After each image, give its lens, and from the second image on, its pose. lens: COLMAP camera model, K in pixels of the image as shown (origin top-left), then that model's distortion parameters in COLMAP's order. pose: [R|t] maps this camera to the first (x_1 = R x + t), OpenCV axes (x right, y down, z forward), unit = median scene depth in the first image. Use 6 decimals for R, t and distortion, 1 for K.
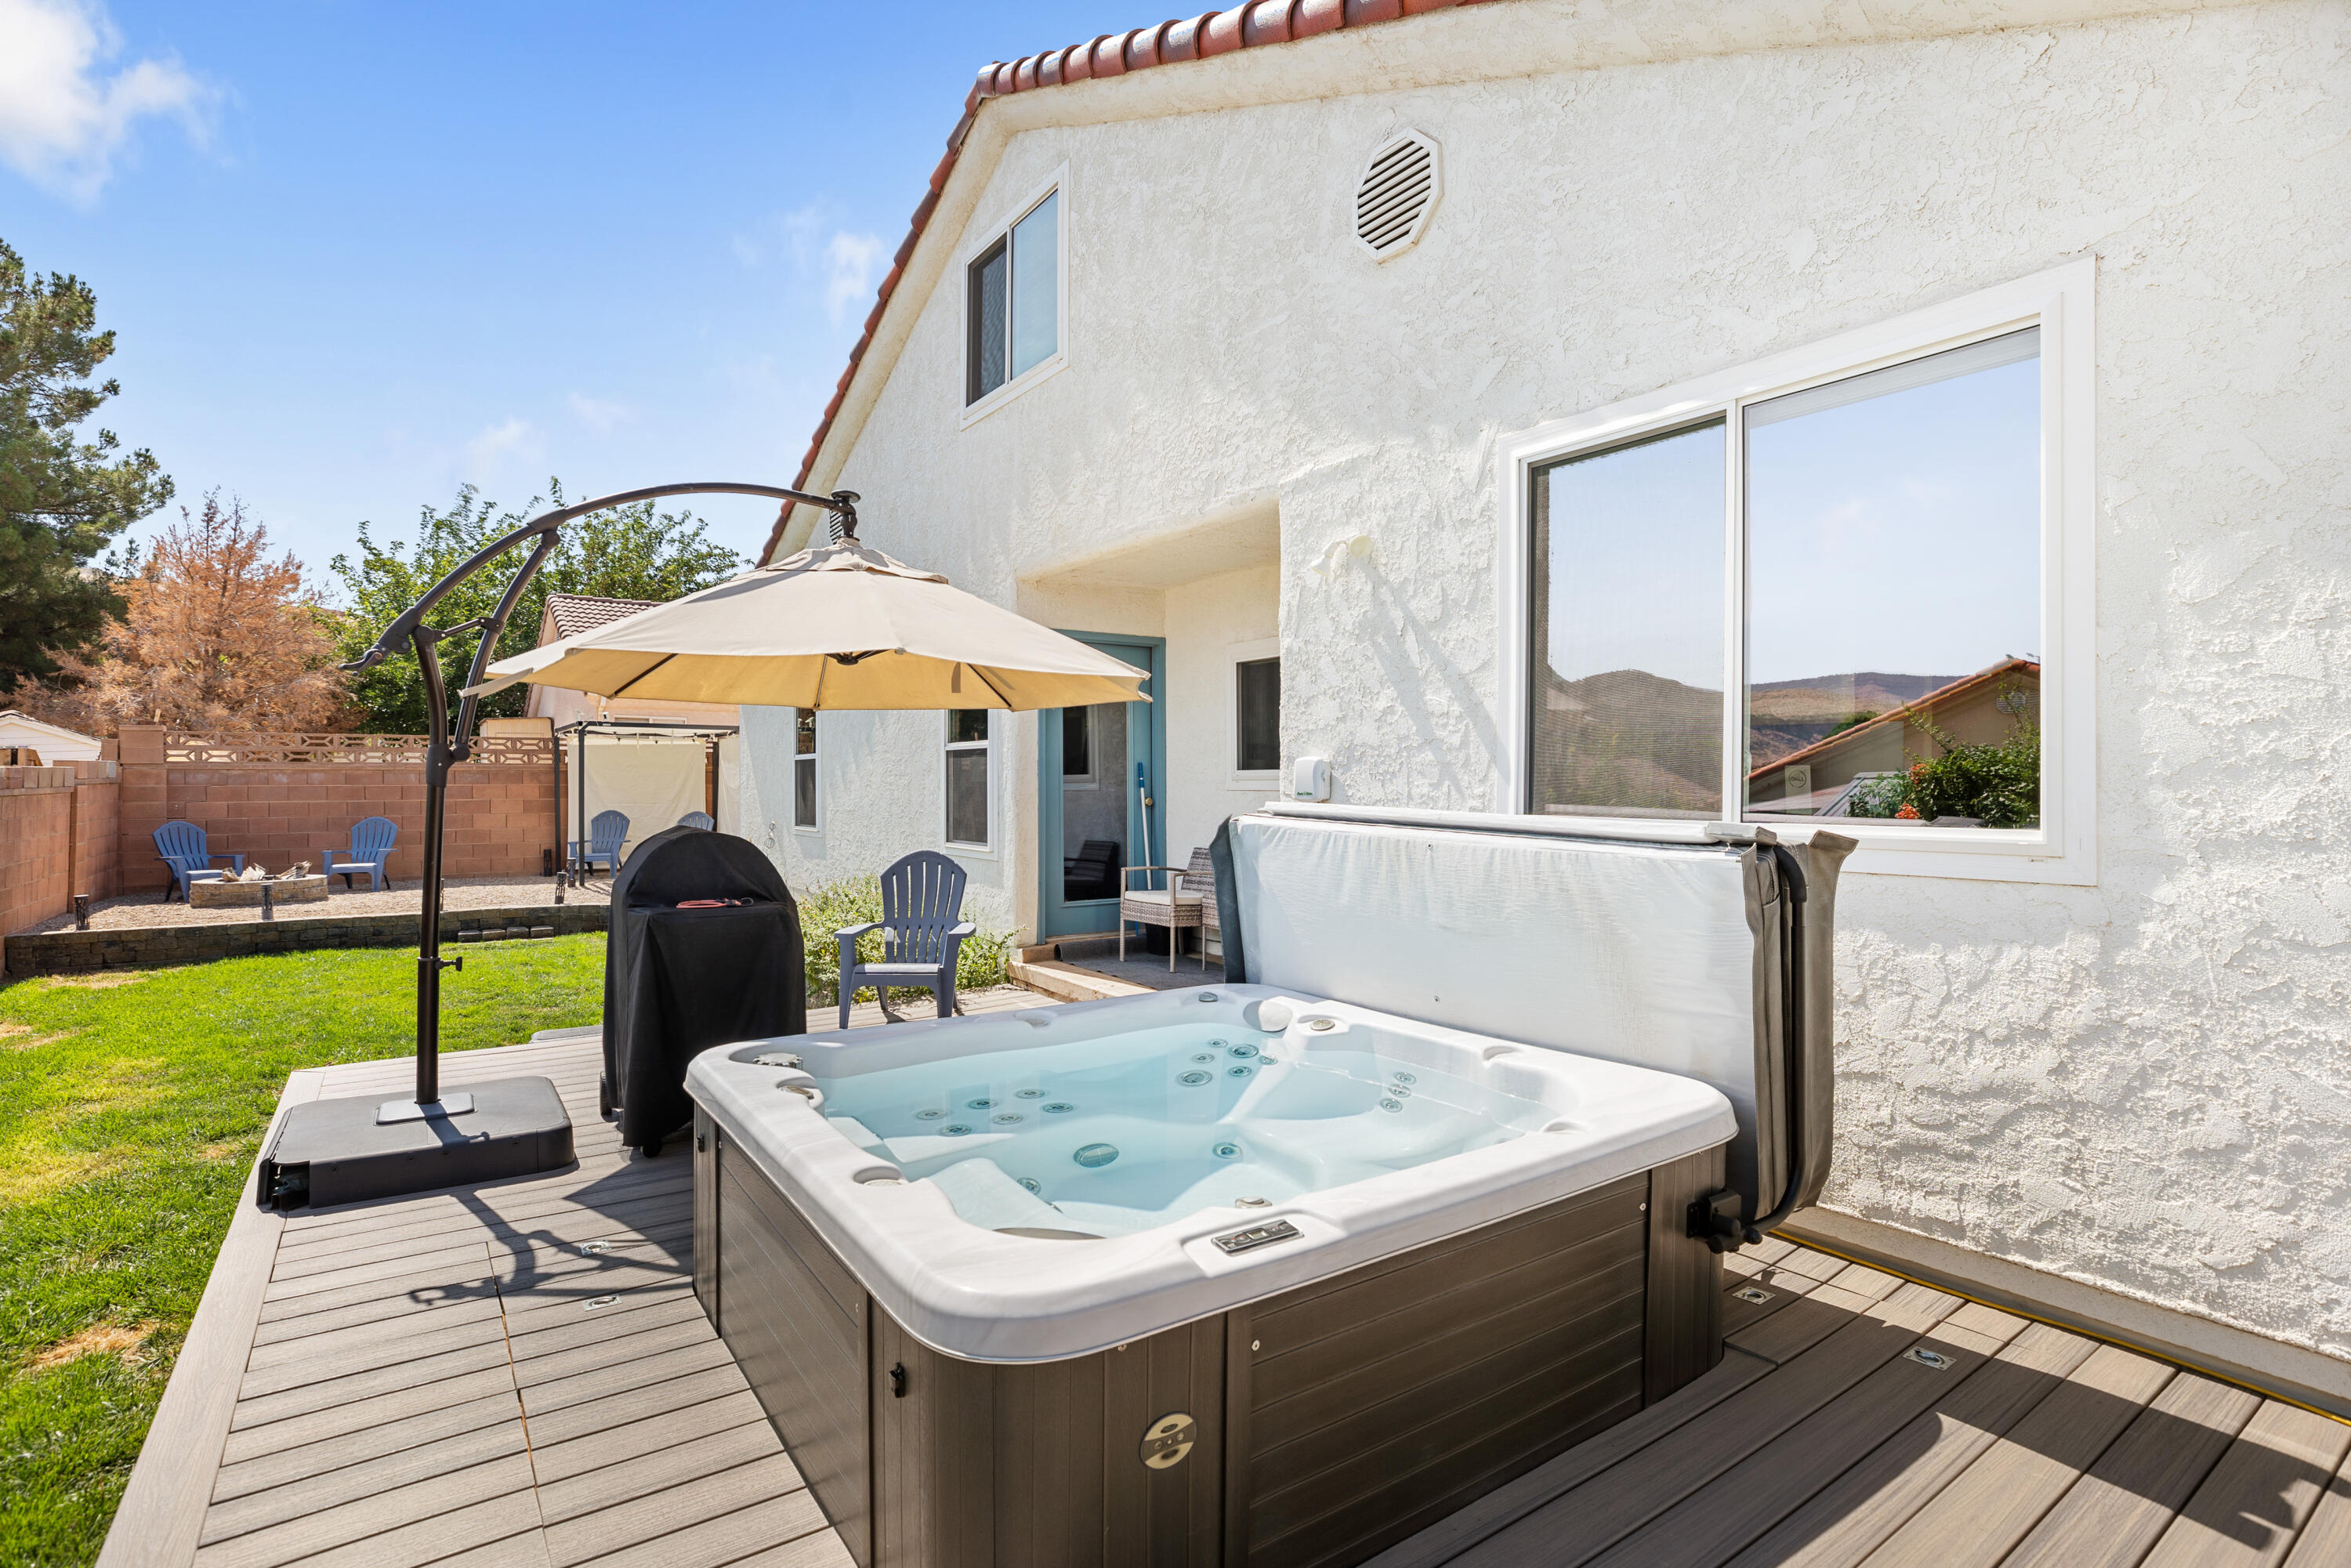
lens RADIAL K [[933.8, 0, 1215.3], [0, 933.8, 822.4], [0, 0, 1]] dist [-0.009478, 0.000427]
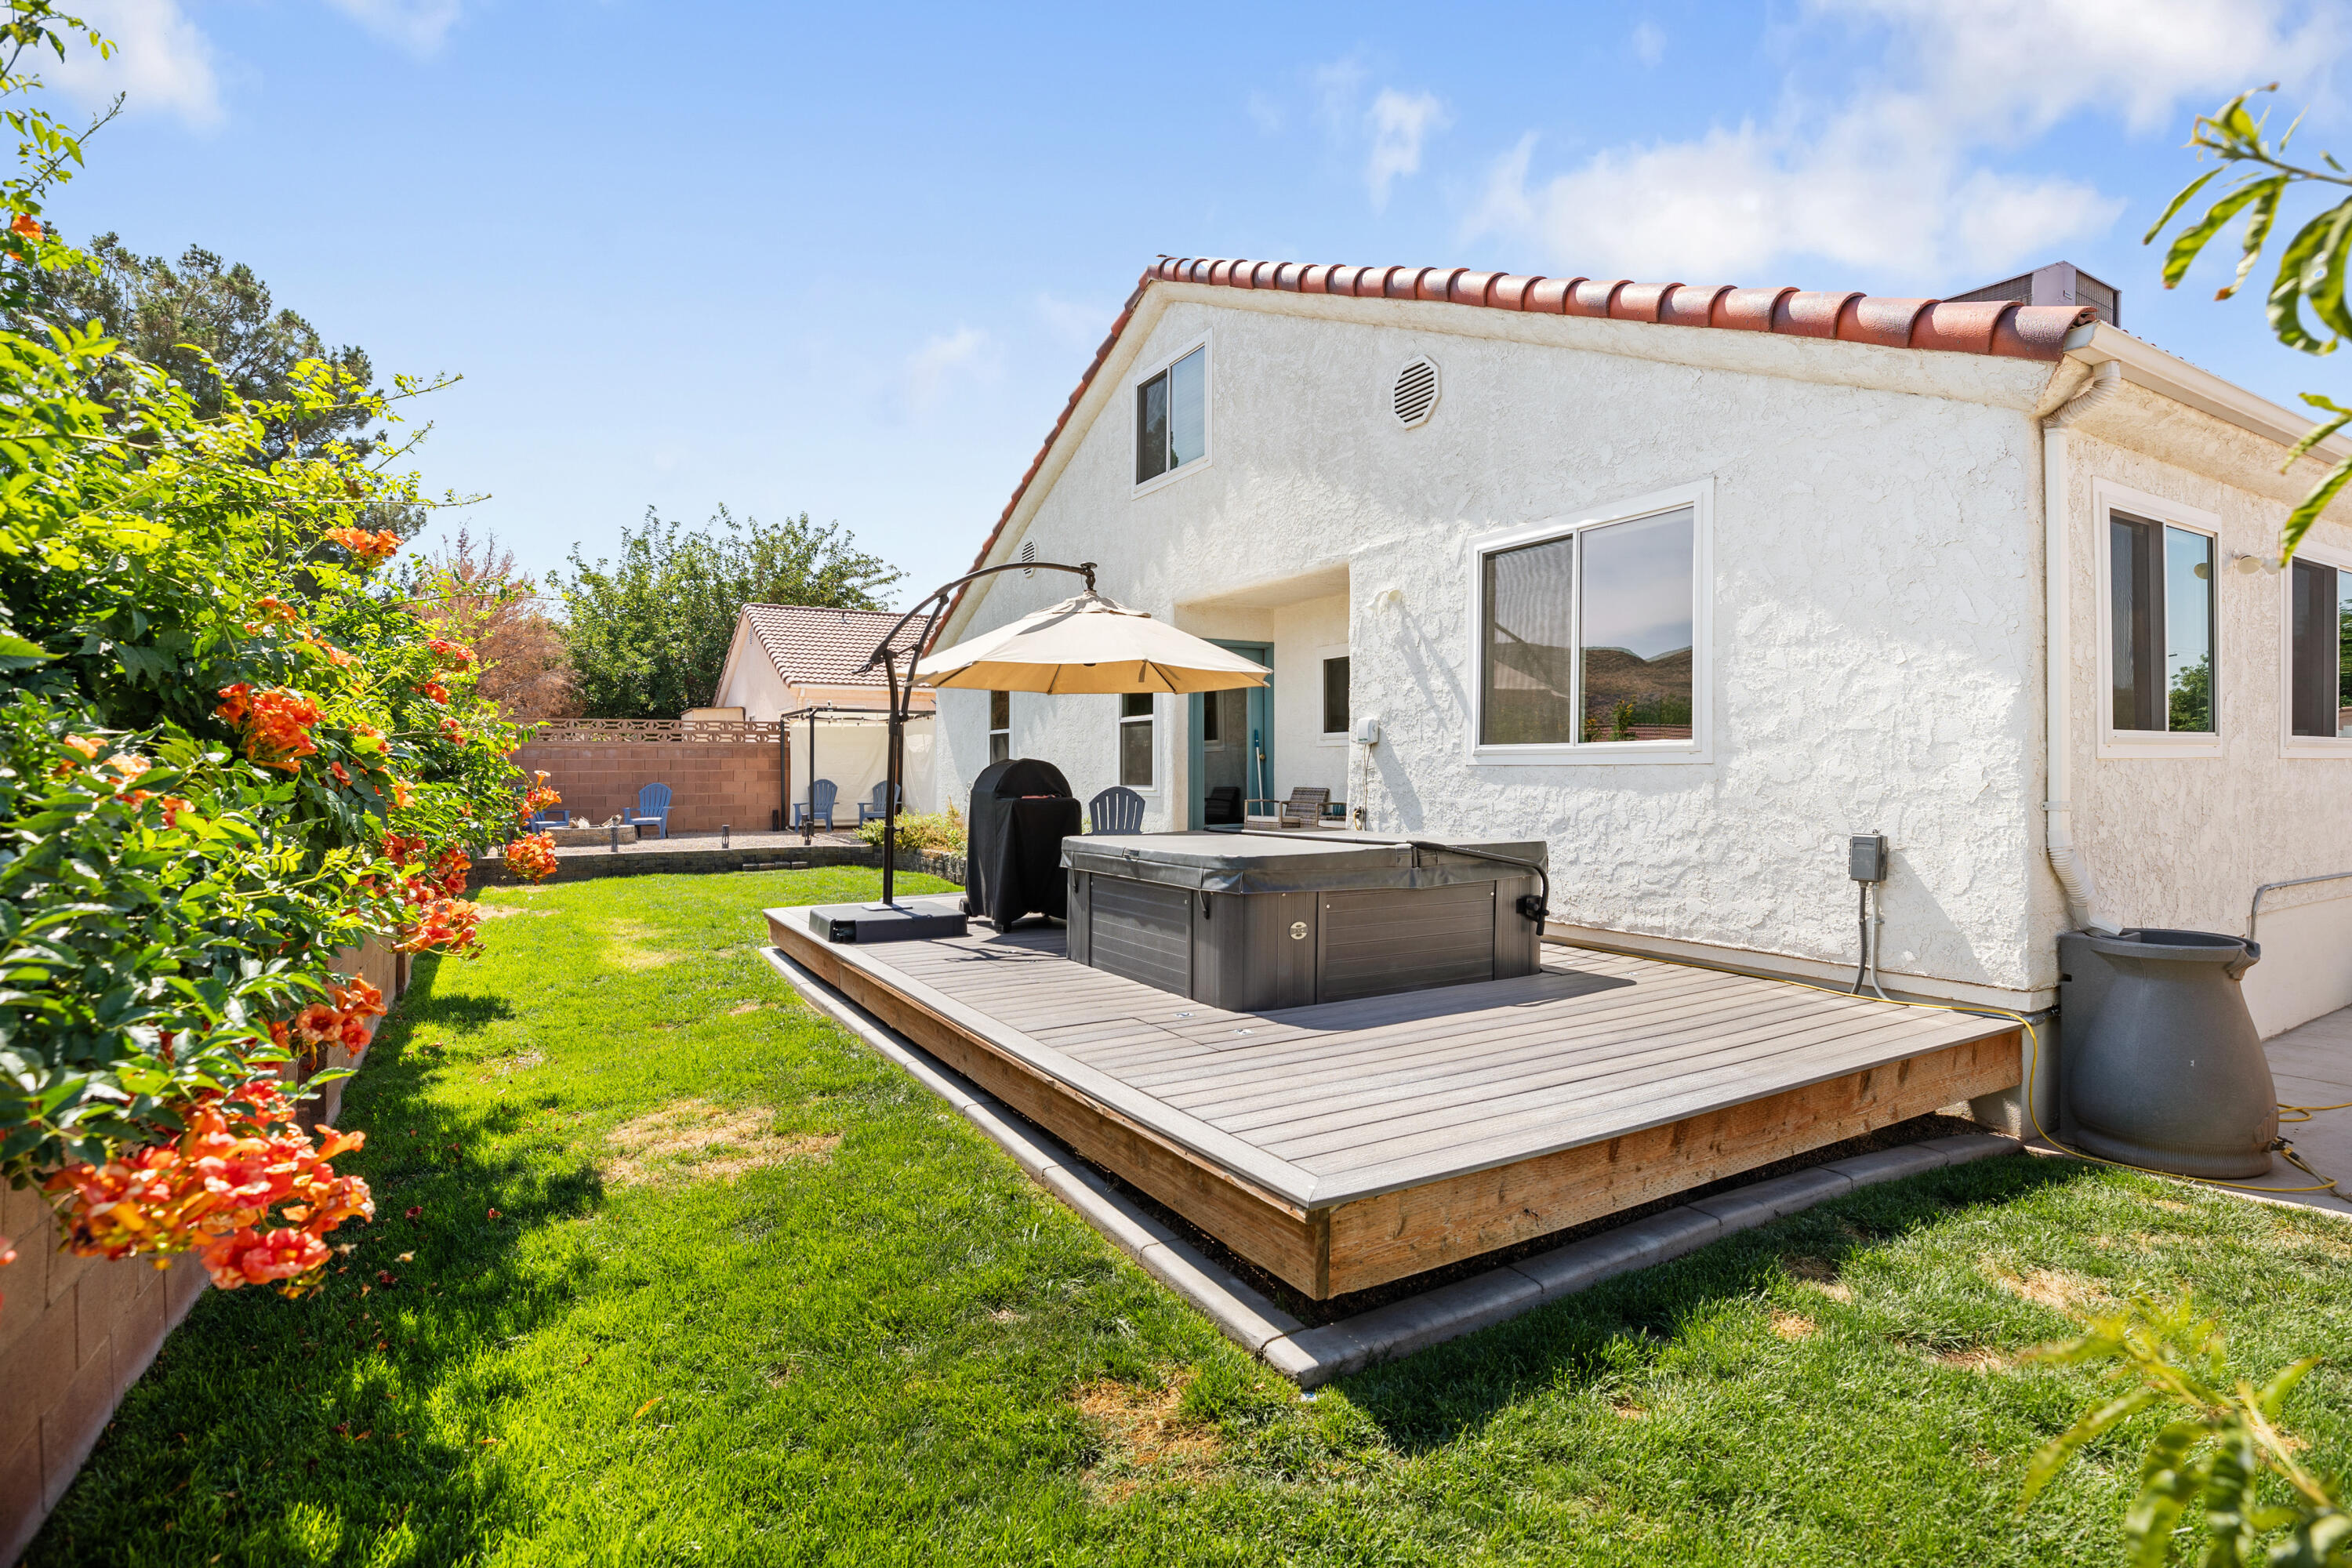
lens RADIAL K [[934.2, 0, 1215.8], [0, 934.2, 822.4], [0, 0, 1]] dist [-0.009478, 0.000427]
pose [[0.995575, 0.002010, -0.093953, -0.008320], [-0.000720, 0.999905, 0.013768, 0.072234], [0.093972, -0.013640, 0.995481, -0.534084]]
